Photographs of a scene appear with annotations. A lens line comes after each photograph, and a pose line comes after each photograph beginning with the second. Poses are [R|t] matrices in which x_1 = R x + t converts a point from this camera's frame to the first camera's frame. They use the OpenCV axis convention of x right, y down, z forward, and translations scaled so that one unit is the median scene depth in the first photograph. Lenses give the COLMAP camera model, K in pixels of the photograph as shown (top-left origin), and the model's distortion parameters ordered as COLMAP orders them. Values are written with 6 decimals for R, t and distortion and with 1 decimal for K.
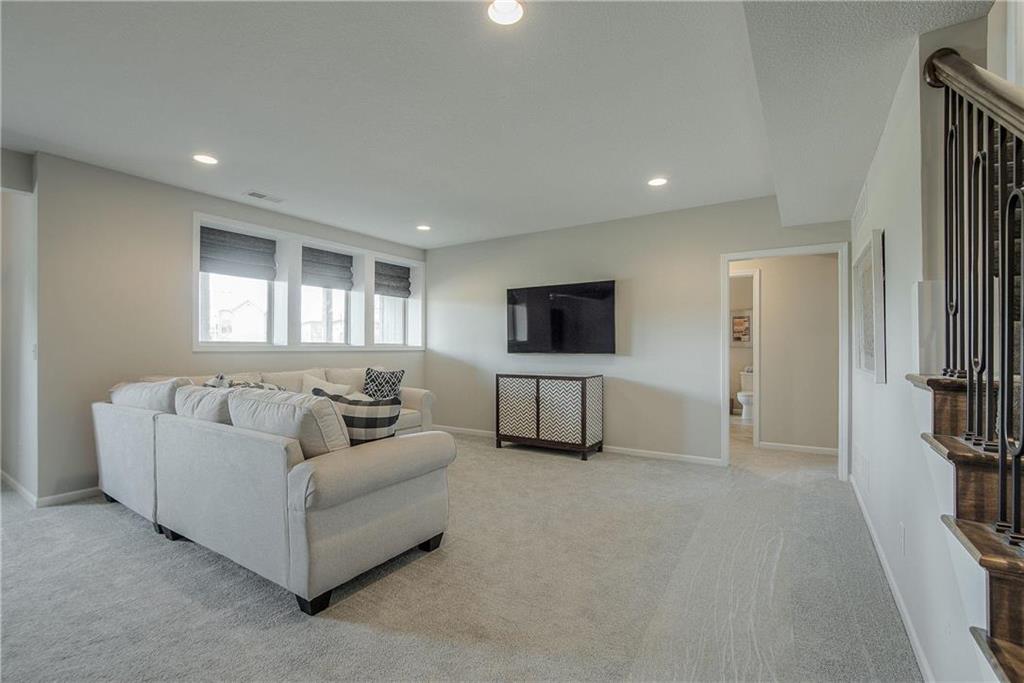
lens RADIAL K [[454.0, 0, 506.6], [0, 454.0, 340.9], [0, 0, 1]] dist [-0.004851, 0.000377]
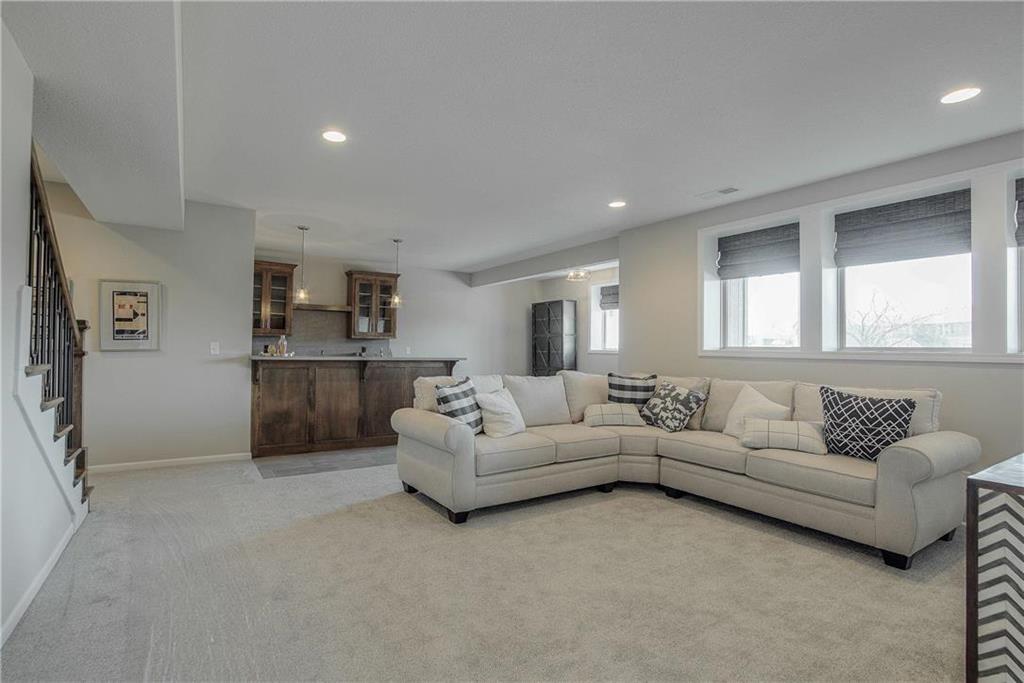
lens RADIAL K [[454.0, 0, 506.6], [0, 454.0, 340.9], [0, 0, 1]] dist [-0.004851, 0.000377]
pose [[-0.325000, -0.016651, -0.945567, 0.430139], [0.009262, 0.999741, -0.020788, 0.004299], [0.945669, -0.015514, -0.324762, 0.770469]]
